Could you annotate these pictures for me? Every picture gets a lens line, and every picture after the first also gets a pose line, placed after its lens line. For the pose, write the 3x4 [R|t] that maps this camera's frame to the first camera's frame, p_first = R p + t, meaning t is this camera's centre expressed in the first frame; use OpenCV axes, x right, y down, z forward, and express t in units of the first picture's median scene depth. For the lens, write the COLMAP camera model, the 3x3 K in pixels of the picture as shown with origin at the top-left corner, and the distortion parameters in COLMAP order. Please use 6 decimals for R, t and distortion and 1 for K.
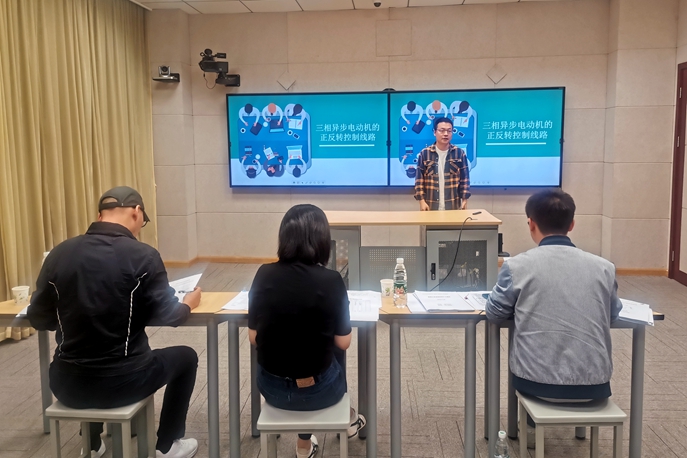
lens RADIAL K [[544.6, 0, 344.0], [0, 544.6, 196.0], [0, 0, 1]] dist [0.062716, -0.079529]
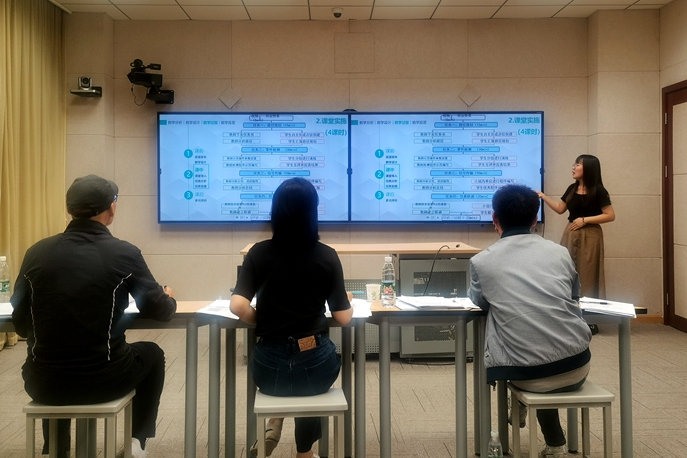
lens RADIAL K [[704.7, 0, 341.4], [0, 704.7, 192.2], [0, 0, 1]] dist [0.050745, -0.018152]
pose [[0.994872, 0.008780, 0.100758, -0.044290], [0.001649, 0.994684, -0.102957, 0.052333], [-0.101127, 0.102595, 0.989569, -0.102043]]
